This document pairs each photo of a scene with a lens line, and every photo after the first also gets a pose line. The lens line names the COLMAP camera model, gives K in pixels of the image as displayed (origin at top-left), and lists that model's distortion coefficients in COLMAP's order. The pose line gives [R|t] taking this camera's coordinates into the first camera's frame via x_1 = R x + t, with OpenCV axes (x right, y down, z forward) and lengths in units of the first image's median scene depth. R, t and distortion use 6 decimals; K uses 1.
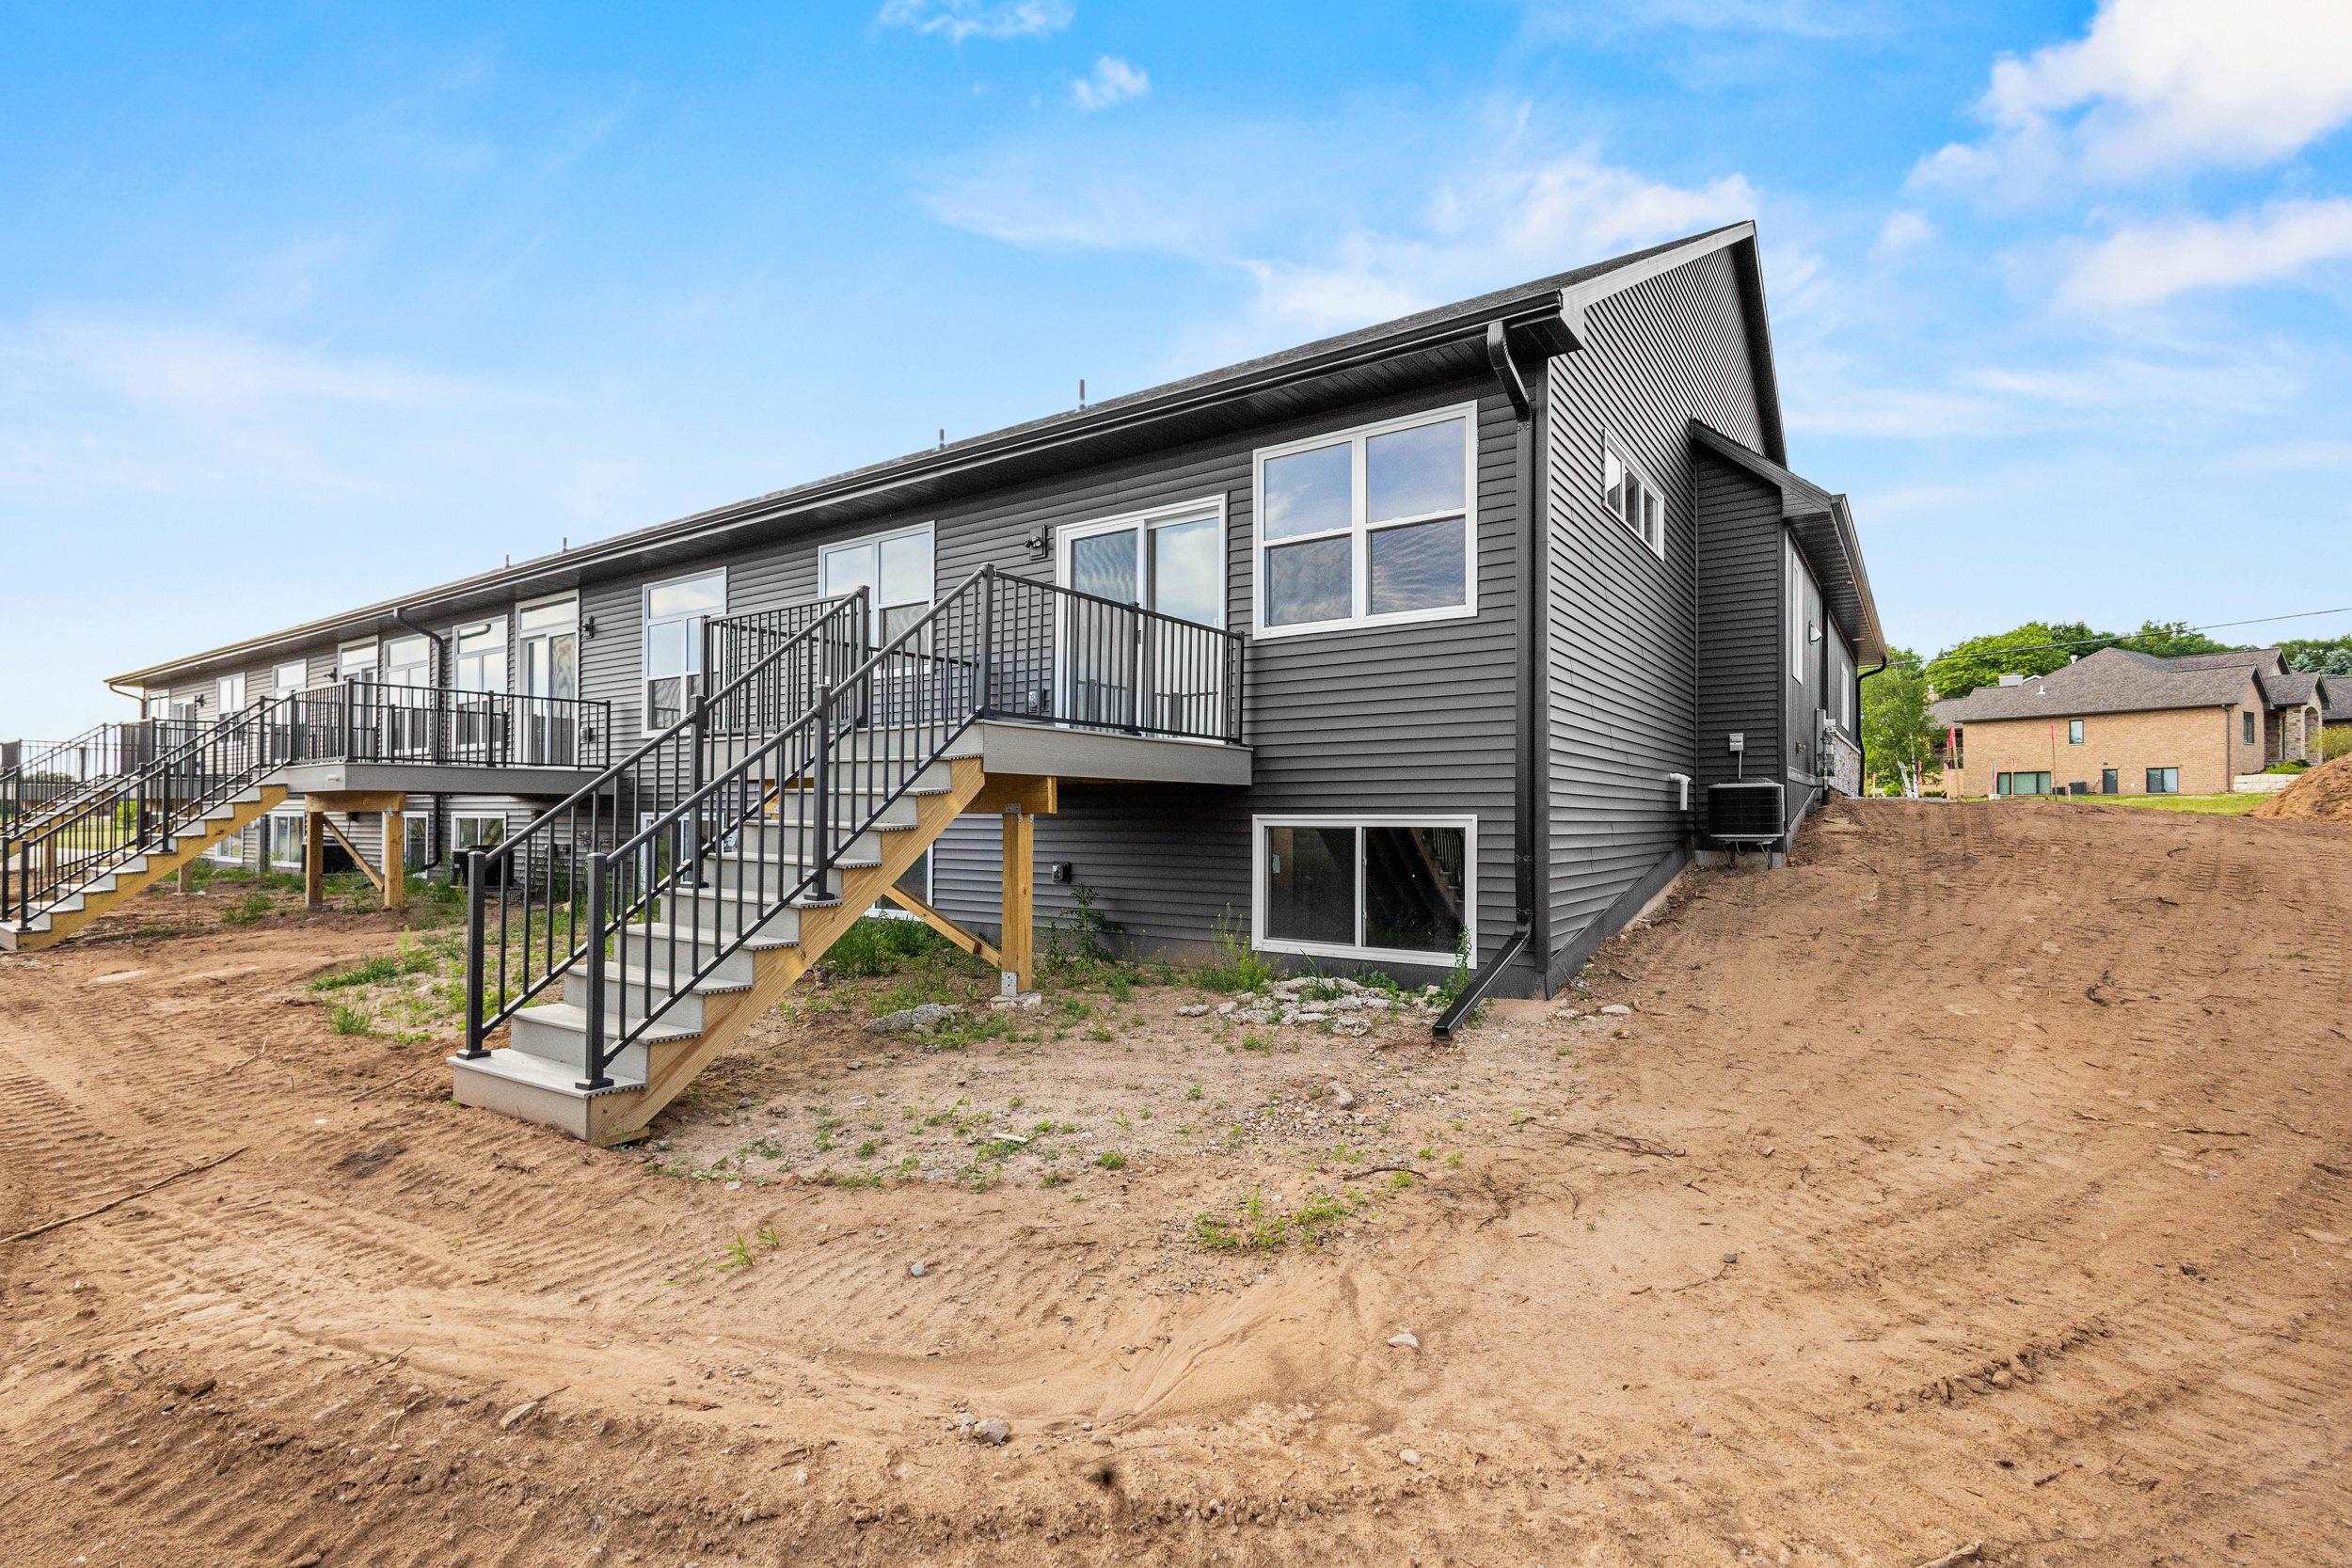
lens RADIAL K [[1079.9, 0, 1180.0], [0, 1079.9, 800.5], [0, 0, 1]] dist [0.011828, -0.004697]
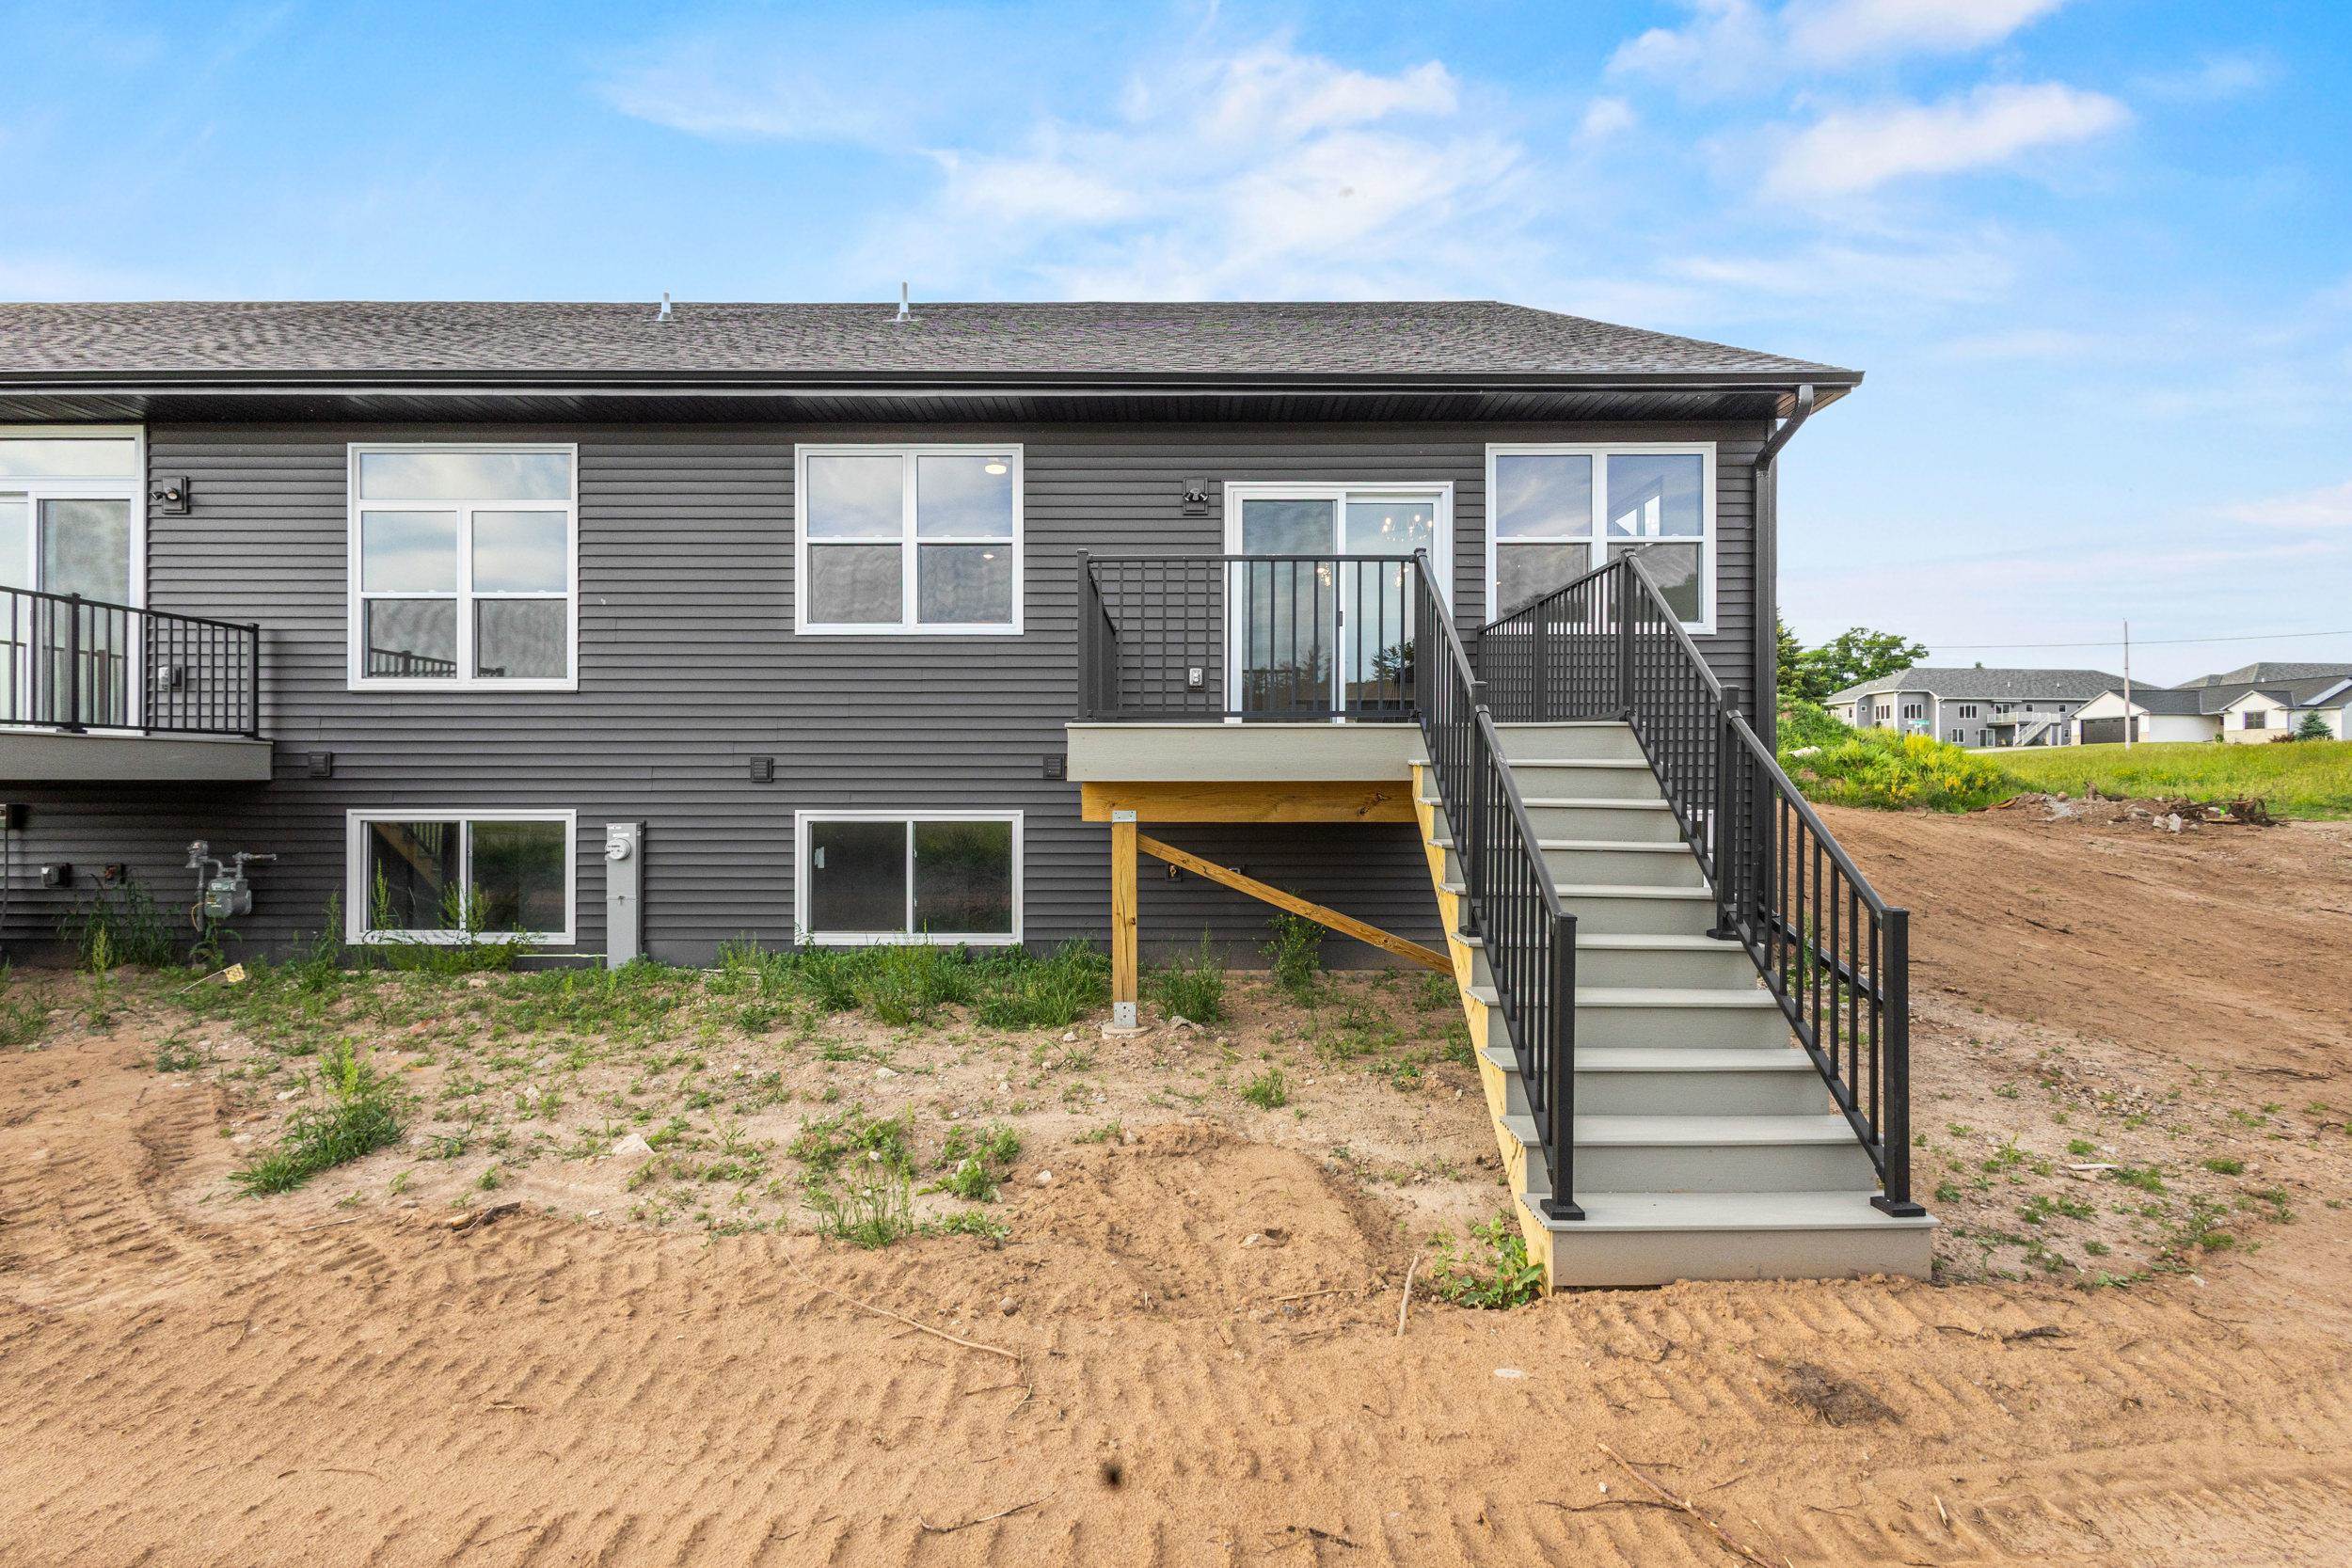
lens RADIAL K [[1079.9, 0, 1102.4], [0, 1079.9, 787.6], [0, 0, 1]] dist [0.011828, -0.004697]
pose [[0.822956, -0.008973, 0.568034, -0.792025], [-0.005477, 0.999703, 0.023728, -0.030117], [-0.568079, -0.022639, 0.822663, 0.377985]]
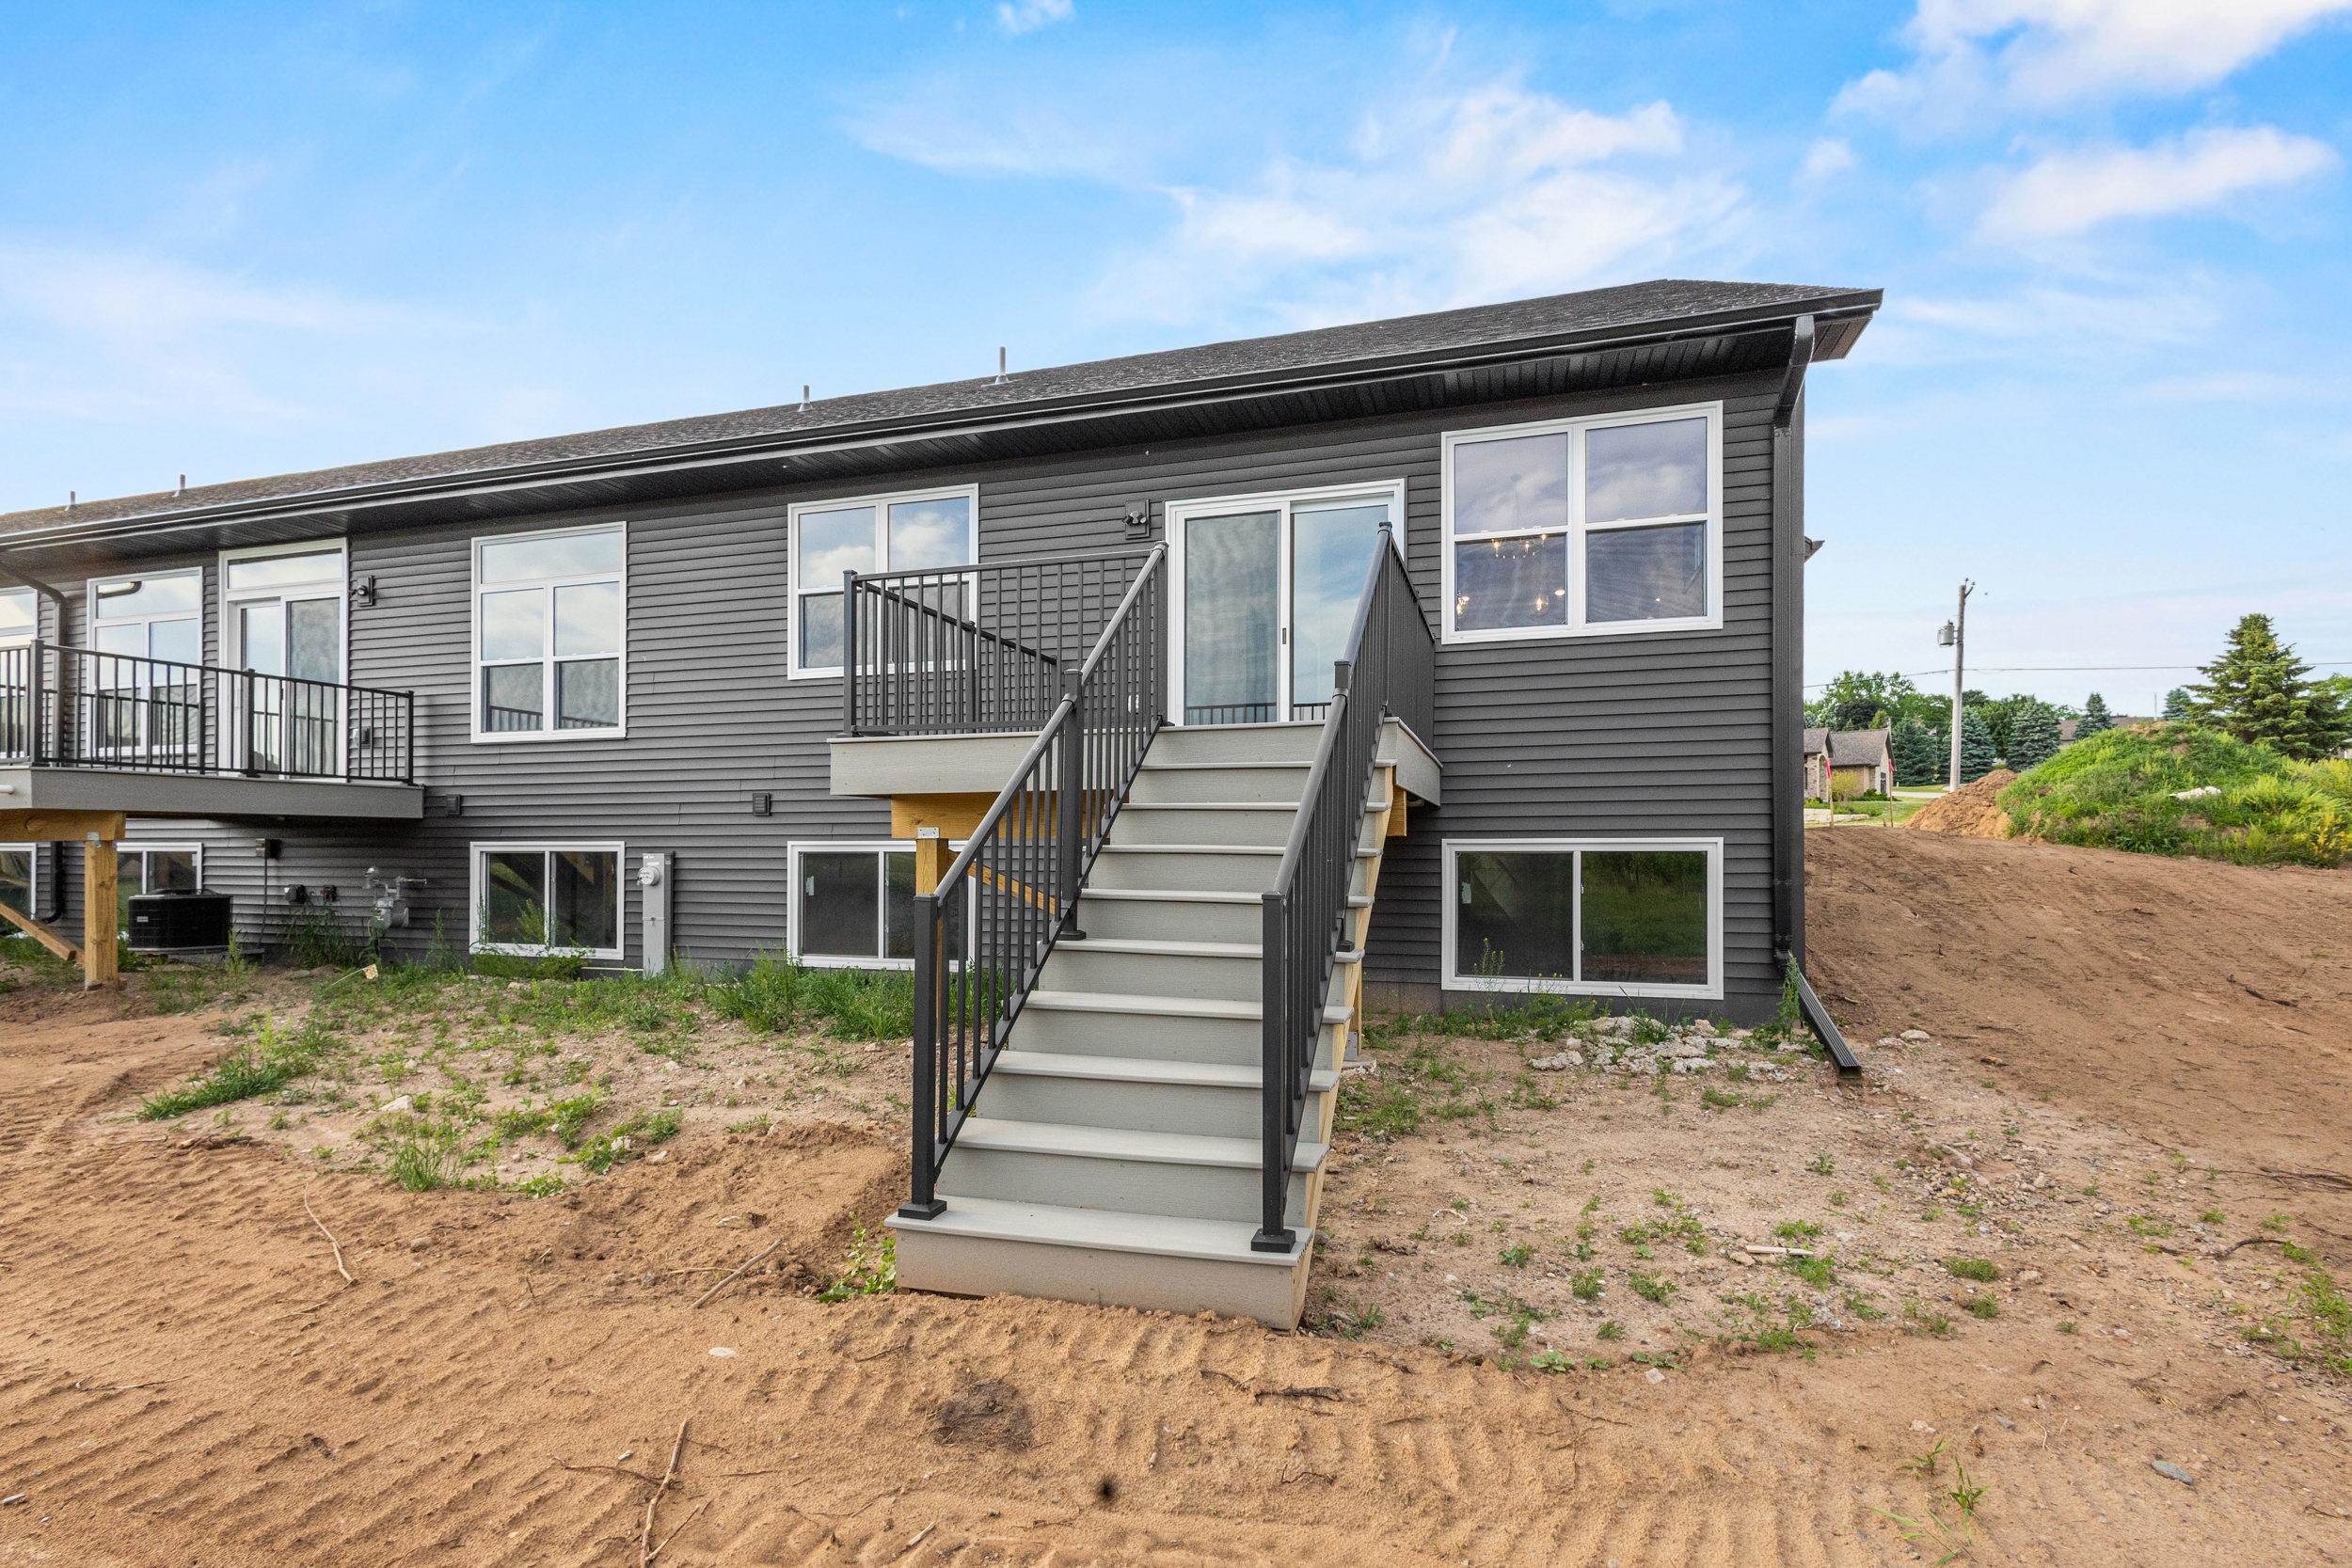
lens RADIAL K [[1079.9, 0, 1151.4], [0, 1079.9, 851.1], [0, 0, 1]] dist [0.011828, -0.004697]
pose [[0.951978, -0.005646, 0.306115, -0.439165], [0.000038, 0.999832, 0.018323, 0.006284], [-0.306167, -0.017431, 0.951818, 0.216038]]
